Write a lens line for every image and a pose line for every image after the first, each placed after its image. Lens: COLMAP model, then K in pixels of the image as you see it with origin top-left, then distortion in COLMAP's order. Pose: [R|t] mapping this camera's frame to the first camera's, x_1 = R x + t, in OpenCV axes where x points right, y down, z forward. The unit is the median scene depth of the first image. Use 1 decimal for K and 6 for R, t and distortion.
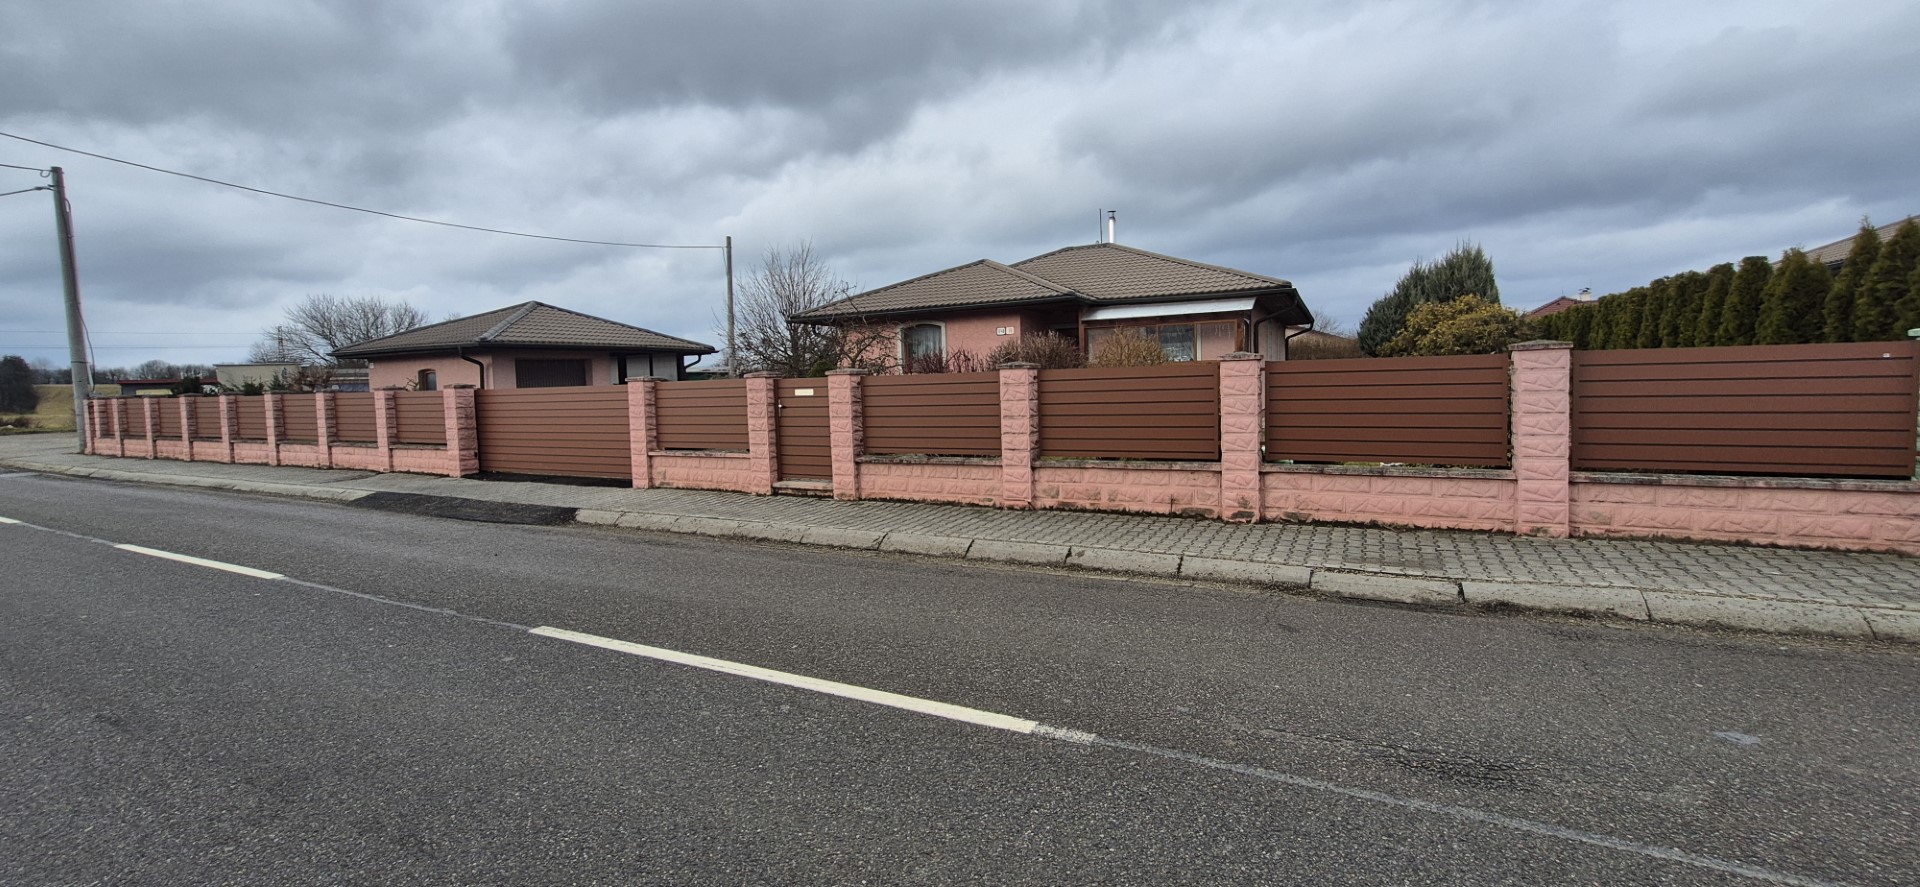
lens RADIAL K [[729.3, 0, 960.0], [0, 729.3, 443.5], [0, 0, 1]] dist [0.002066, 0.000066]
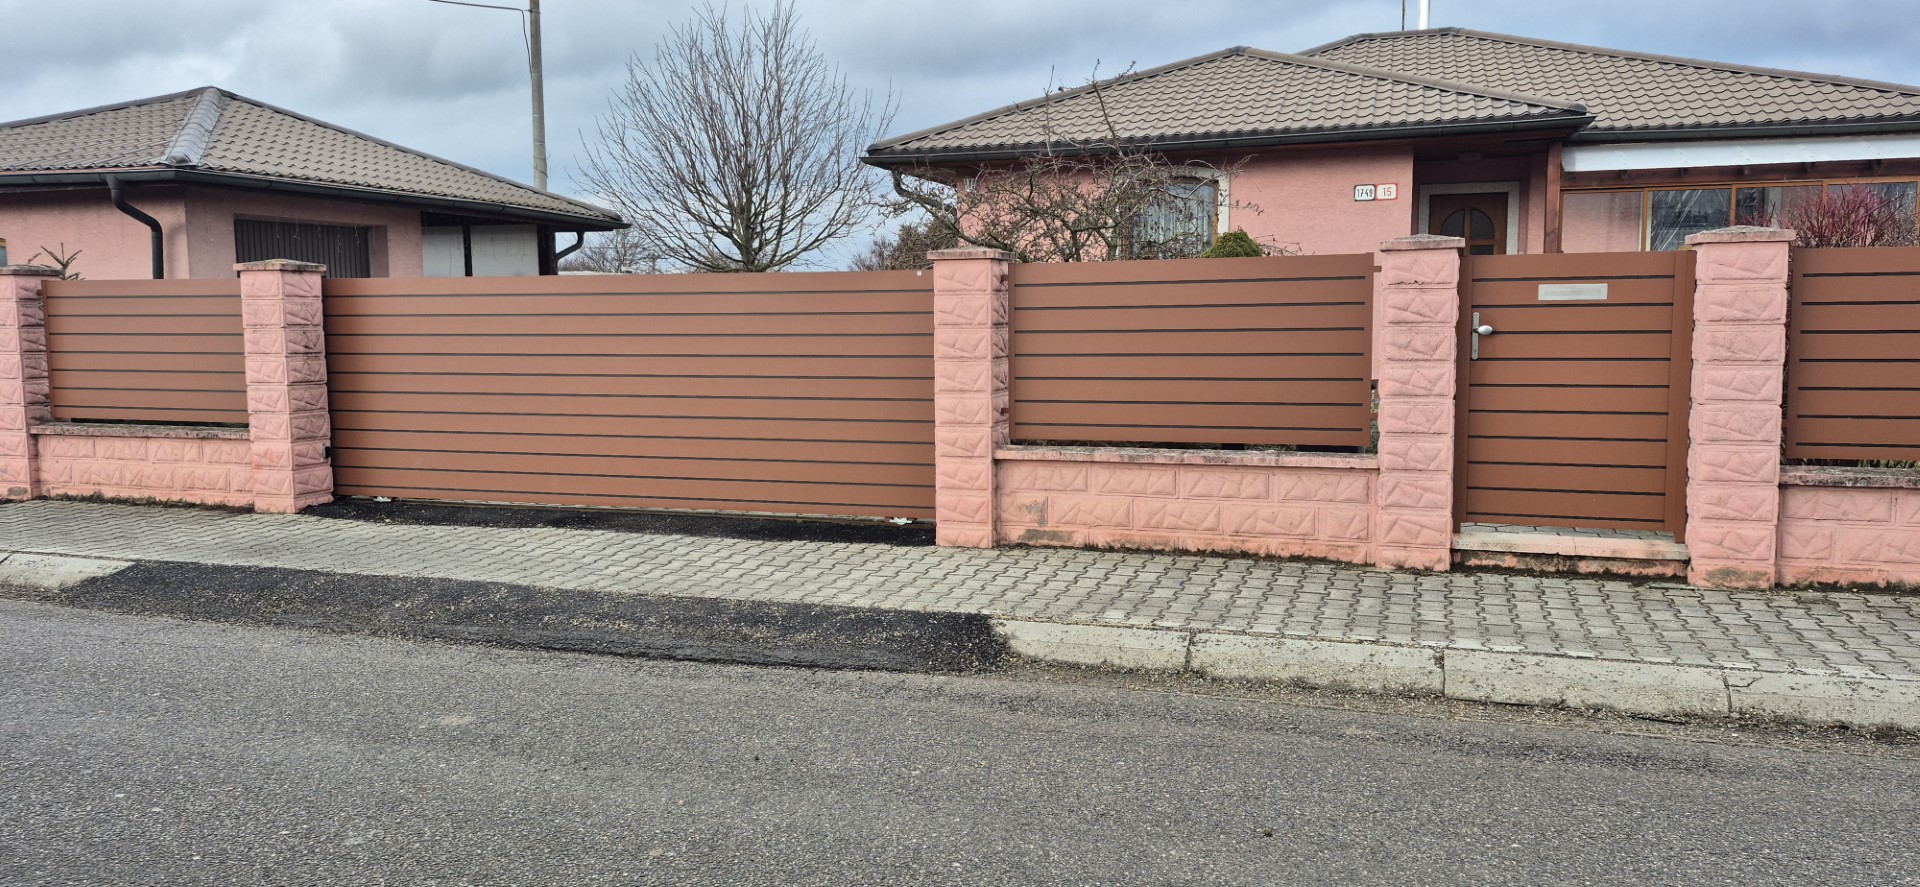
lens RADIAL K [[1279.6, 0, 960.0], [0, 1279.6, 443.5], [0, 0, 1]] dist [0.139345, -0.169402]
pose [[0.988022, 0.005533, 0.154217, -0.605354], [-0.007418, 0.999905, 0.011653, 0.000503], [-0.154138, -0.012657, 0.987968, 0.388964]]
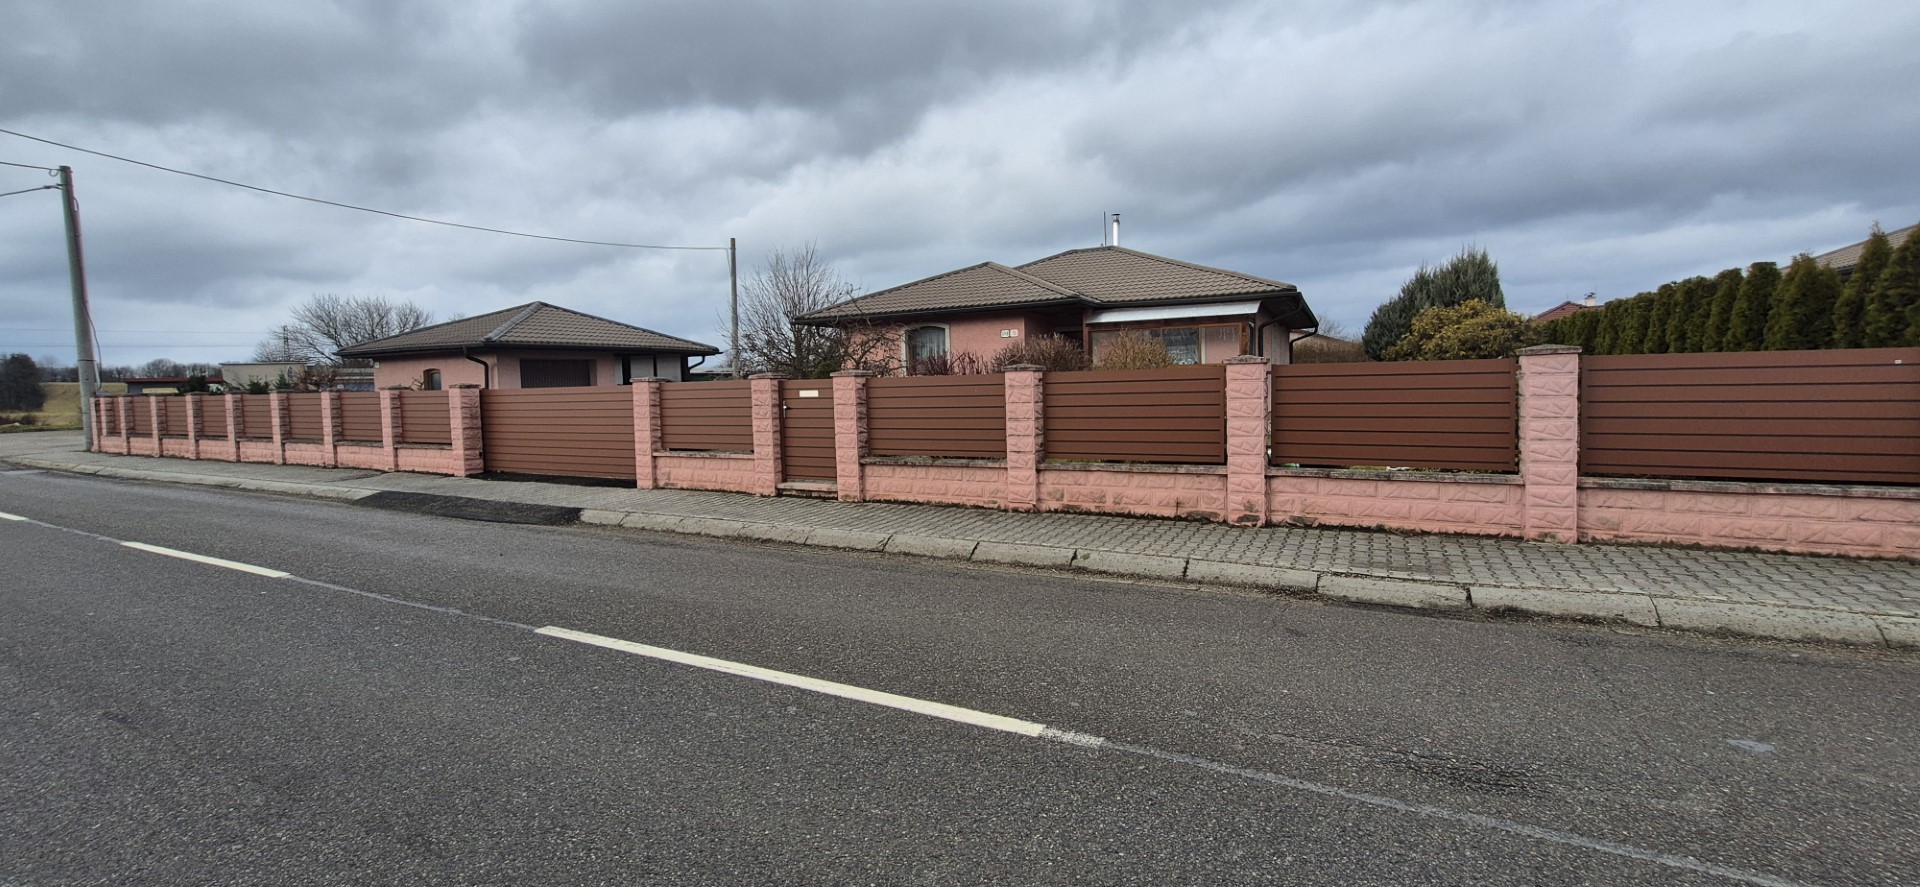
lens RADIAL K [[729.3, 0, 960.0], [0, 729.3, 443.5], [0, 0, 1]] dist [0.002066, 0.000066]
pose [[0.999982, 0.004949, -0.003346, -0.002740], [-0.004959, 0.999983, -0.002966, 0.000070], [0.003331, 0.002982, 0.999990, 0.000419]]
